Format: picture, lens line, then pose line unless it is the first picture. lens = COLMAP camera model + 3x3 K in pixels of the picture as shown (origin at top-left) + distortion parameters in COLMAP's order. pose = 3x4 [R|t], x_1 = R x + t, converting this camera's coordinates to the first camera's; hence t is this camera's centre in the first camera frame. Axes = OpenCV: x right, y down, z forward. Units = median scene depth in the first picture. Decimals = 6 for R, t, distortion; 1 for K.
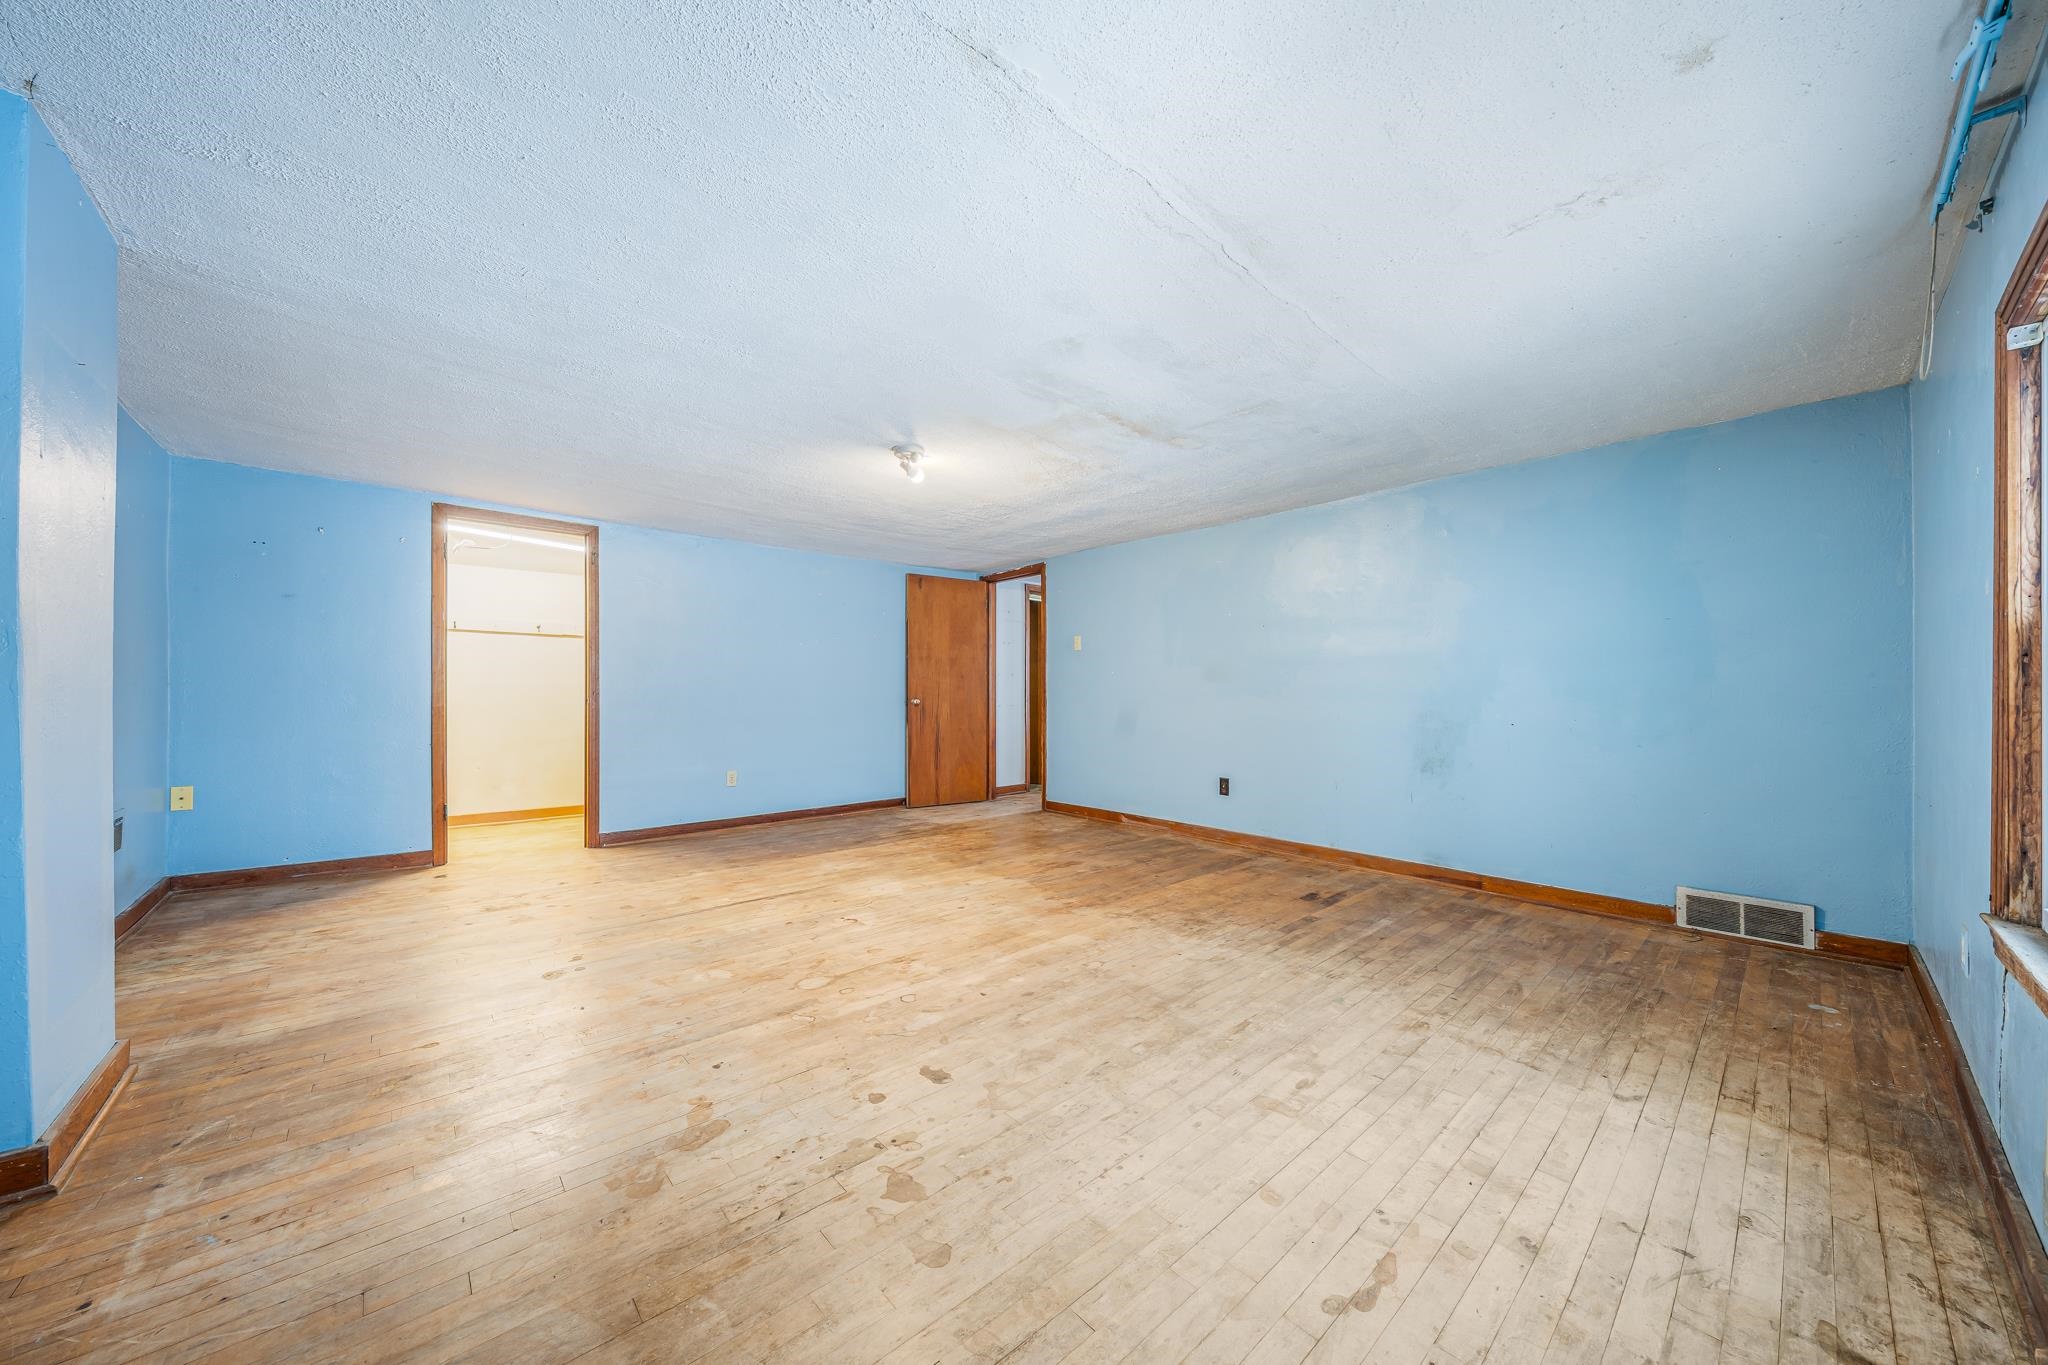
lens RADIAL K [[725.2, 0, 1028.6], [0, 725.2, 690.6], [0, 0, 1]] dist [-0.002497, -0.000018]
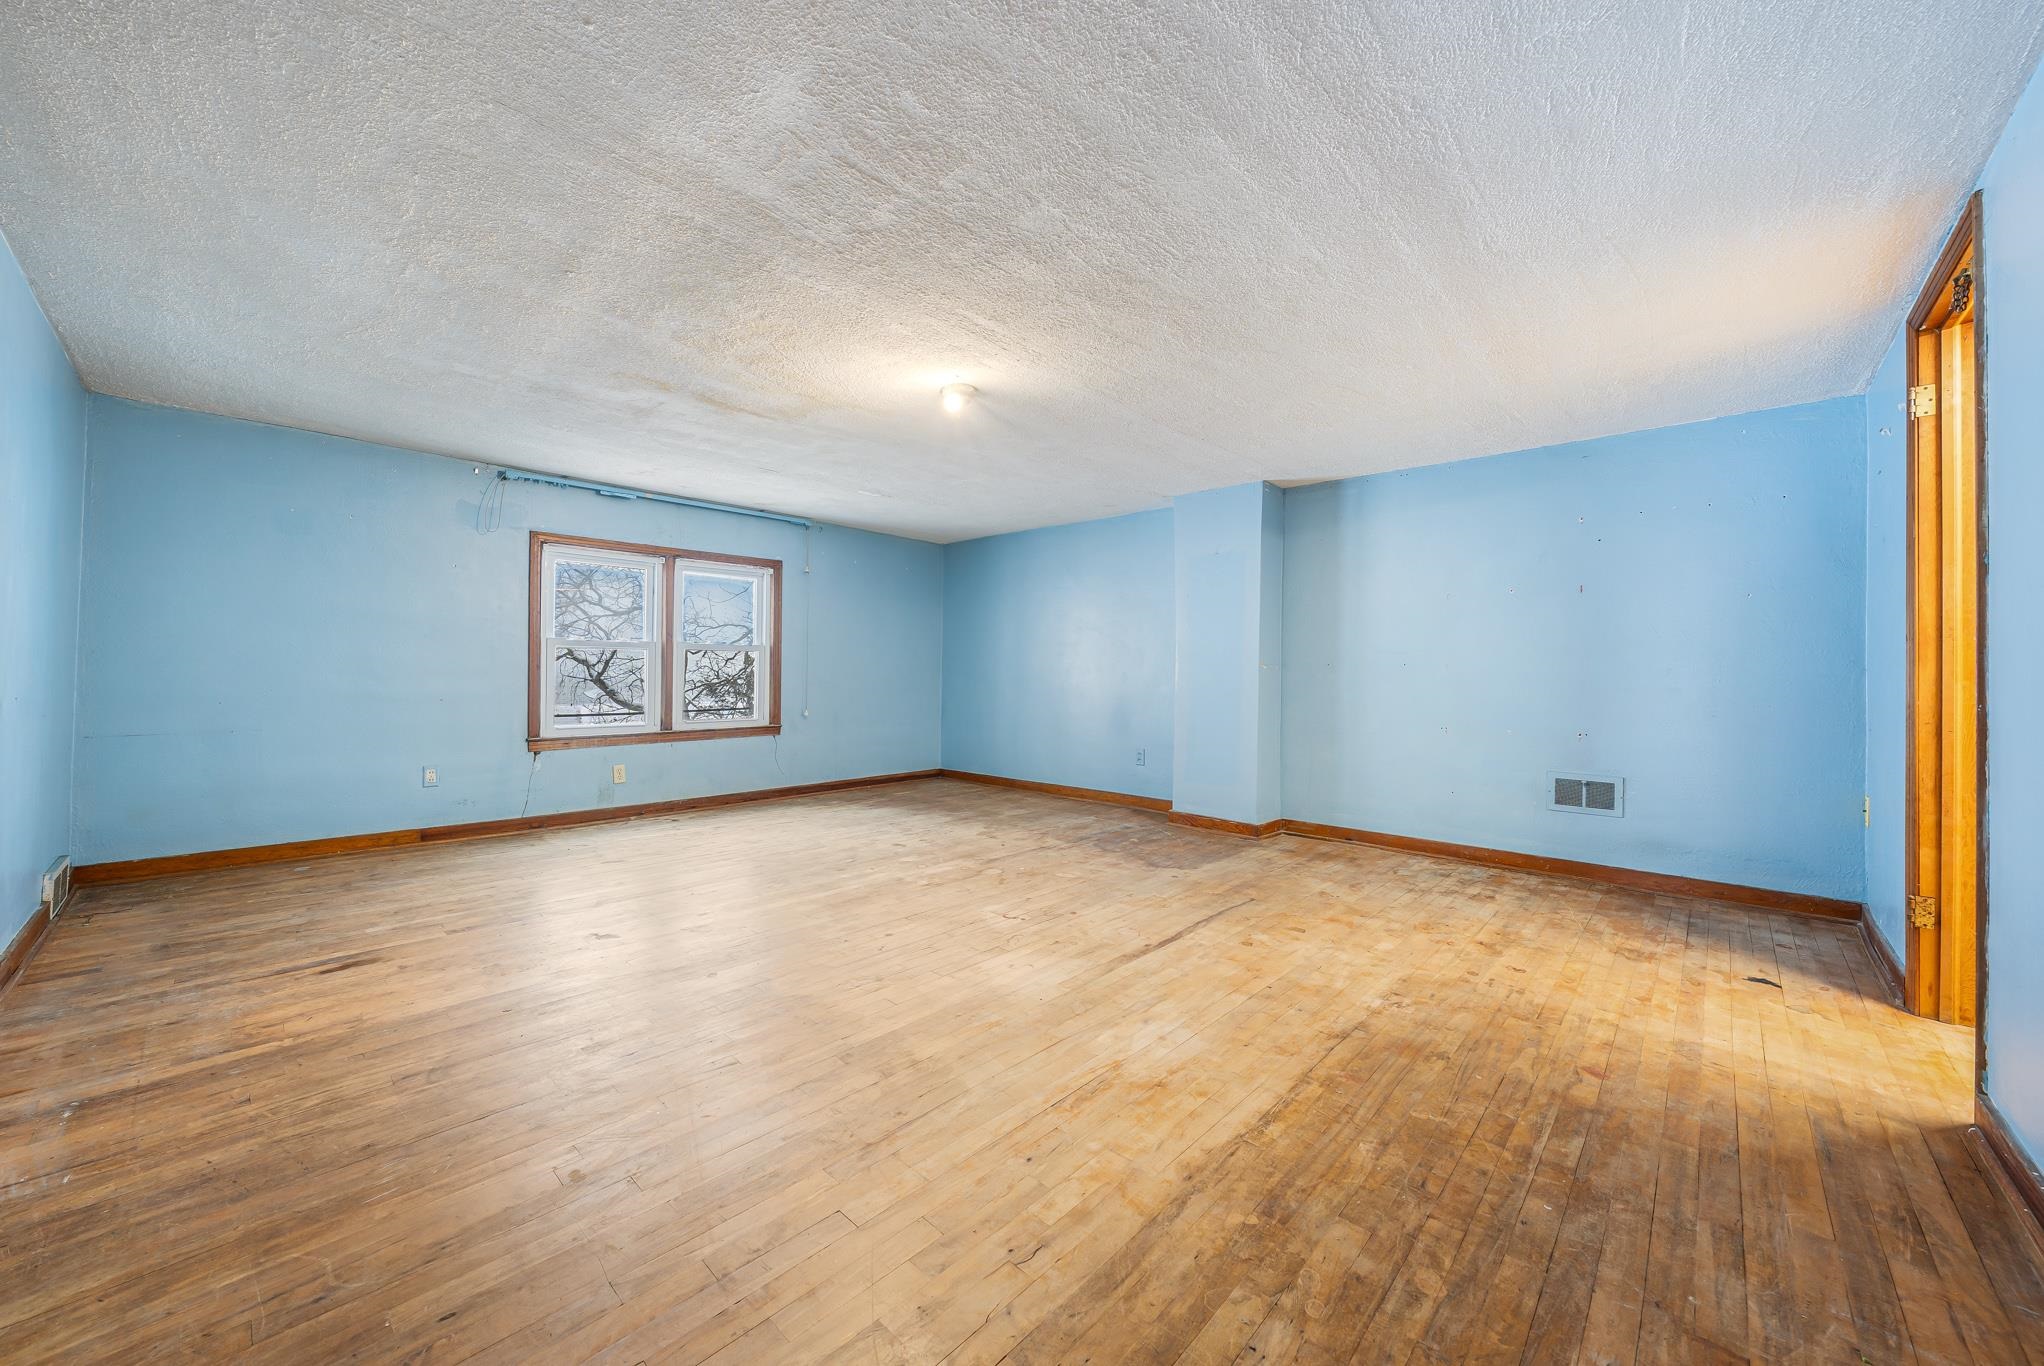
lens RADIAL K [[734.4, 0, 1019.4], [0, 734.4, 675.2], [0, 0, 1]] dist [-0.006305, 0.000477]
pose [[-0.995871, -0.016941, -0.089190, -0.151922], [-0.016708, 0.999855, -0.003358, 0.014625], [0.089234, -0.001854, -0.996009, 1.736838]]
